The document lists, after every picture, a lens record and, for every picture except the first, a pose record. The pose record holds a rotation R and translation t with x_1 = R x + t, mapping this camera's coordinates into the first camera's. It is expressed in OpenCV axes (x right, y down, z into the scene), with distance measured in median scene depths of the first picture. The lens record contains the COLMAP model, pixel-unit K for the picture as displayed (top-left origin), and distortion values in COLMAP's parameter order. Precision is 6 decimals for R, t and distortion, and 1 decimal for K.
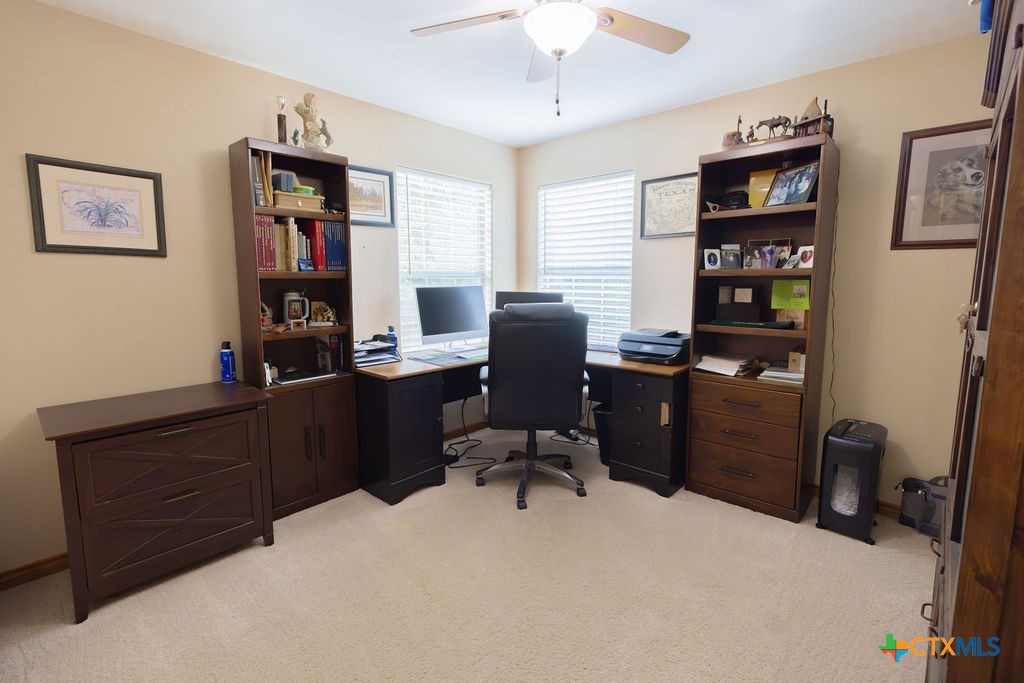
lens RADIAL K [[469.5, 0, 510.2], [0, 469.5, 335.0], [0, 0, 1]] dist [0.001593, -0.000001]
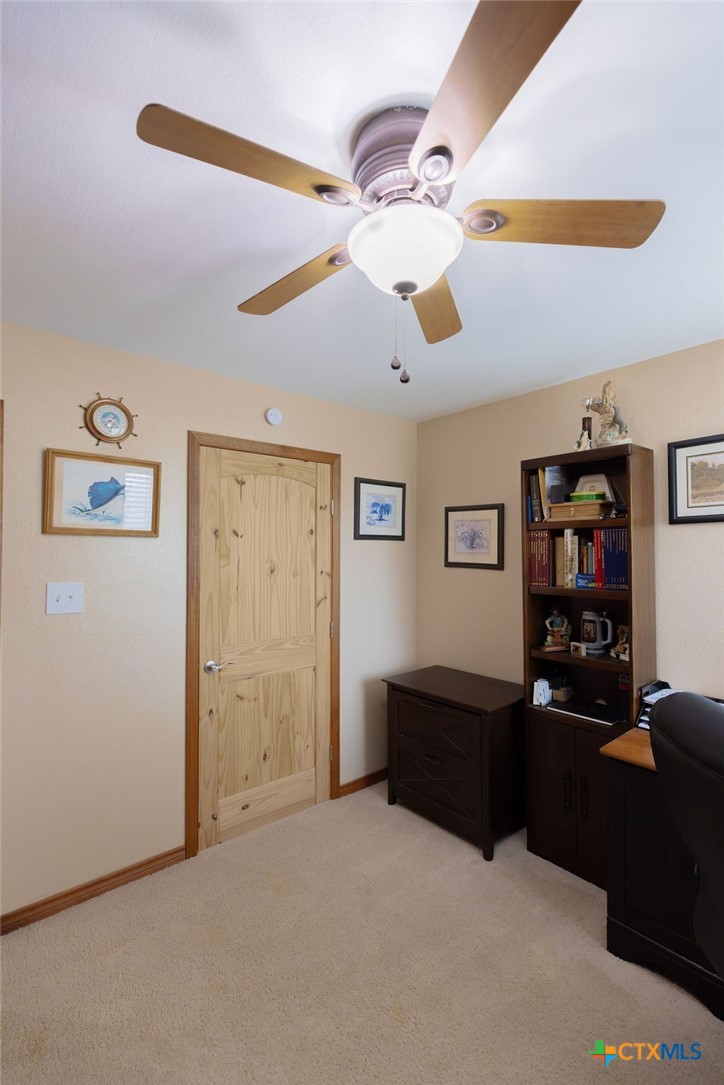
lens RADIAL K [[497.5, 0, 361.2], [0, 497.5, 545.1], [0, 0, 1]] dist [0.001593, -0.000001]
pose [[-0.147790, -0.013088, -0.988932, 0.568300], [-0.123344, 0.992350, 0.005300, -0.183646], [0.981297, 0.122762, -0.148274, 0.791642]]
